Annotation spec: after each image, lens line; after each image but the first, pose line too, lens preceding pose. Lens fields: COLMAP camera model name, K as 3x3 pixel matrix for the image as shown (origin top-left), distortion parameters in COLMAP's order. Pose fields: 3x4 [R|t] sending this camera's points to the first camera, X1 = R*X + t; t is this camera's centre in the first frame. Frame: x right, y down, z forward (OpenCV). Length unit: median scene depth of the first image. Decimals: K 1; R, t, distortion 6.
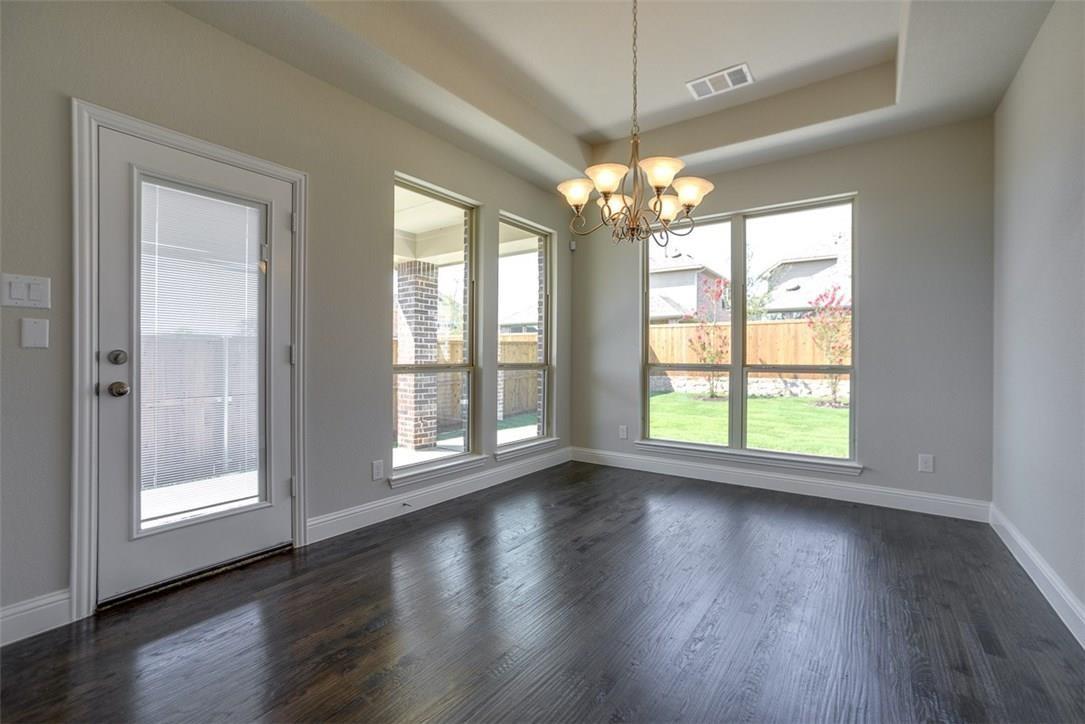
lens RADIAL K [[467.5, 0, 547.6], [0, 467.5, 359.1], [0, 0, 1]] dist [-0.049090, 0.031431]
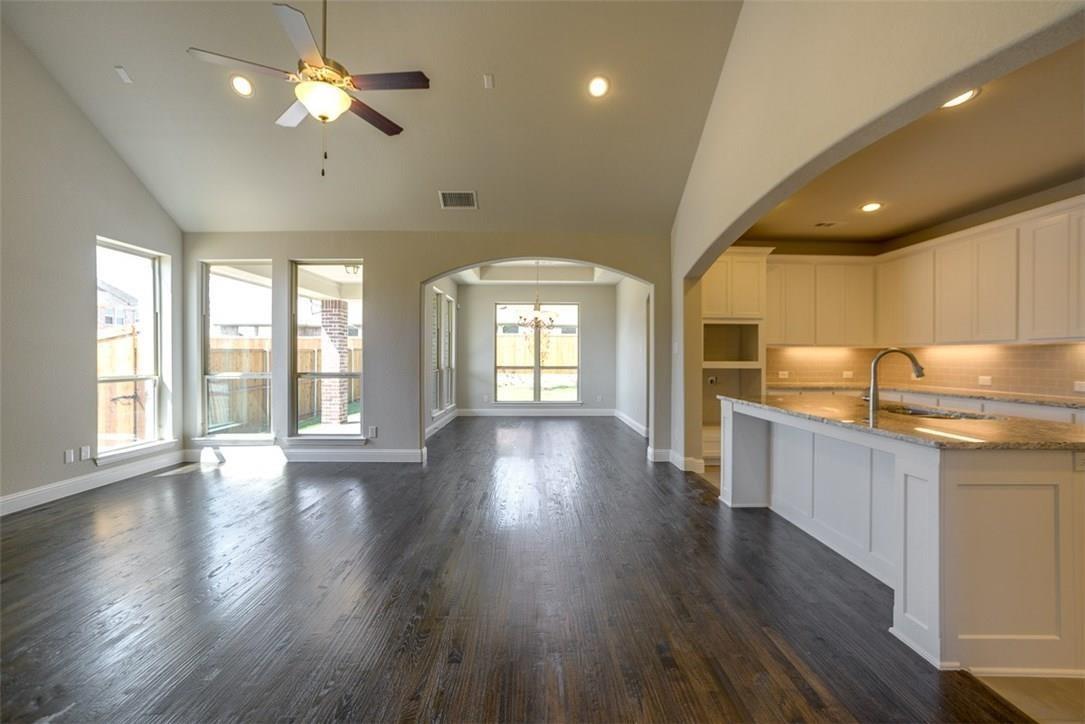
lens RADIAL K [[467.5, 0, 547.6], [0, 467.5, 359.1], [0, 0, 1]] dist [-0.049090, 0.031431]
pose [[0.801751, -0.005715, 0.597631, -0.853000], [0.004519, 0.999984, 0.003500, -0.027106], [-0.597642, -0.000105, 0.801763, -0.830539]]
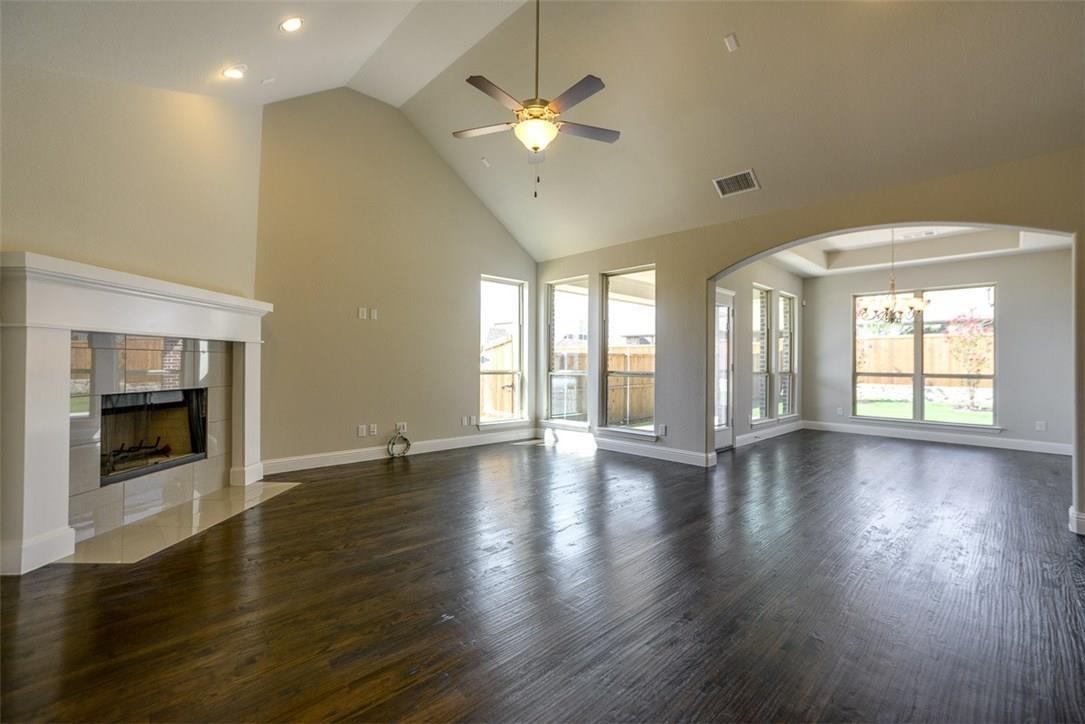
lens RADIAL K [[467.5, 0, 547.6], [0, 467.5, 359.1], [0, 0, 1]] dist [-0.049090, 0.031431]
pose [[0.984014, 0.005027, -0.178023, -0.594309], [-0.007419, 0.999891, -0.012776, -0.008141], [0.177939, 0.013892, 0.983943, -0.869205]]
